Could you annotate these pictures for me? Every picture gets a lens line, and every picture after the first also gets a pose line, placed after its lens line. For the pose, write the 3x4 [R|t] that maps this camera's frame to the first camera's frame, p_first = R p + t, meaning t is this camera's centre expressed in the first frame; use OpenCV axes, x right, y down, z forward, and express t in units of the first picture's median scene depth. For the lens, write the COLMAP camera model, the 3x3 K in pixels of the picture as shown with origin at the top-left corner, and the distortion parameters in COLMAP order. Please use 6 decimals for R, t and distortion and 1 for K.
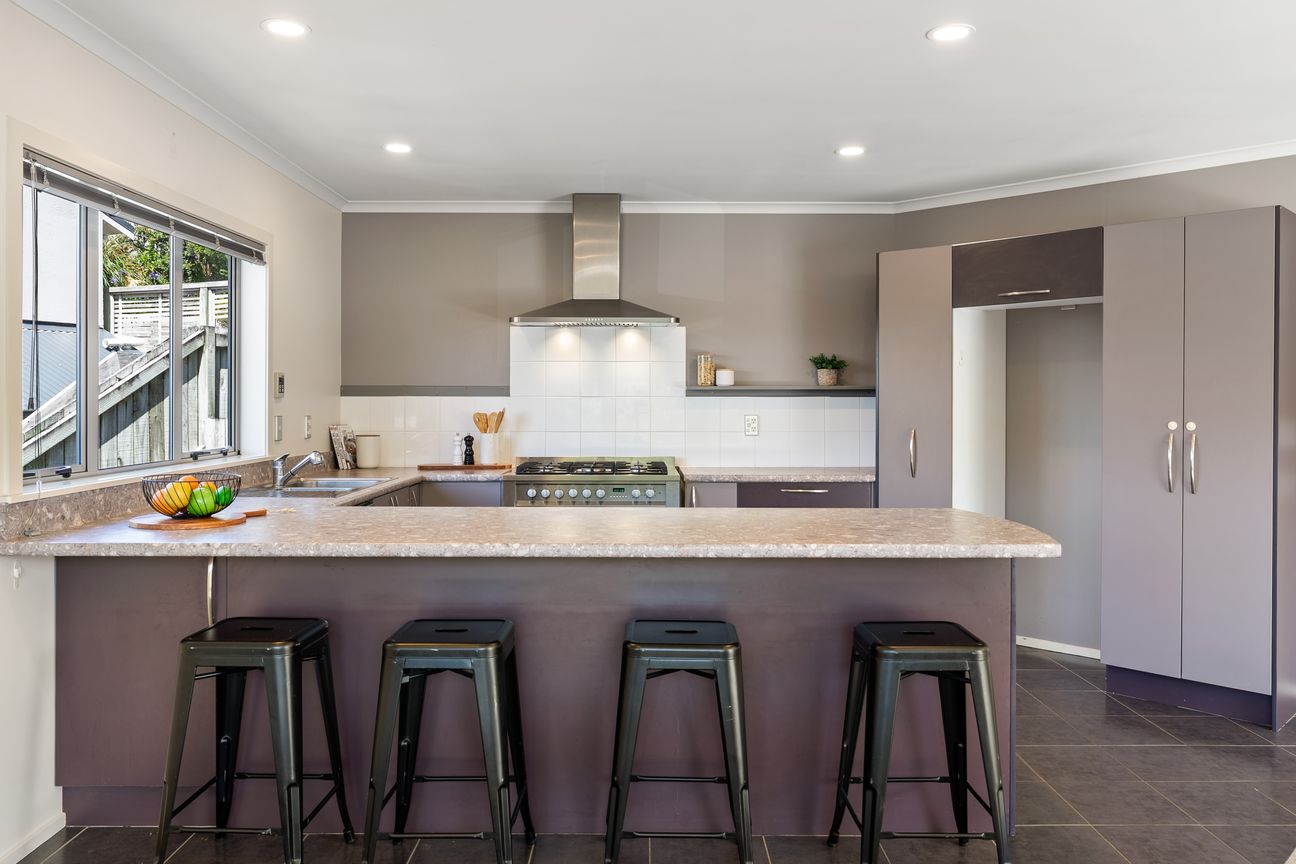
lens RADIAL K [[969.9, 0, 639.3], [0, 969.9, 410.5], [0, 0, 1]] dist [0.007089, 0.005939]
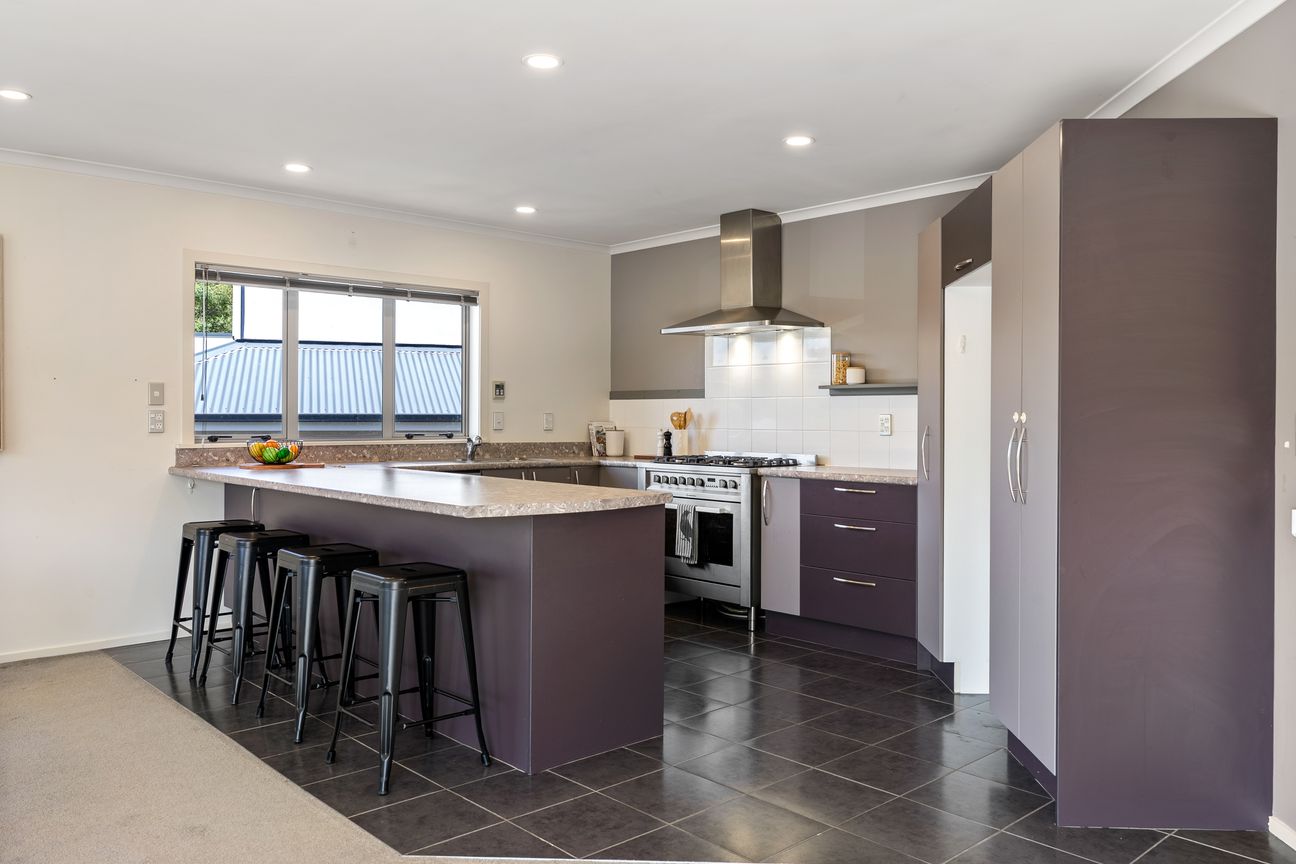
lens RADIAL K [[969.9, 0, 639.3], [0, 969.9, 410.5], [0, 0, 1]] dist [0.007089, 0.005939]
pose [[0.678517, -0.003204, -0.734577, 0.669565], [-0.011291, 0.999827, -0.014791, 0.018358], [0.734498, 0.018330, 0.678364, 0.172709]]
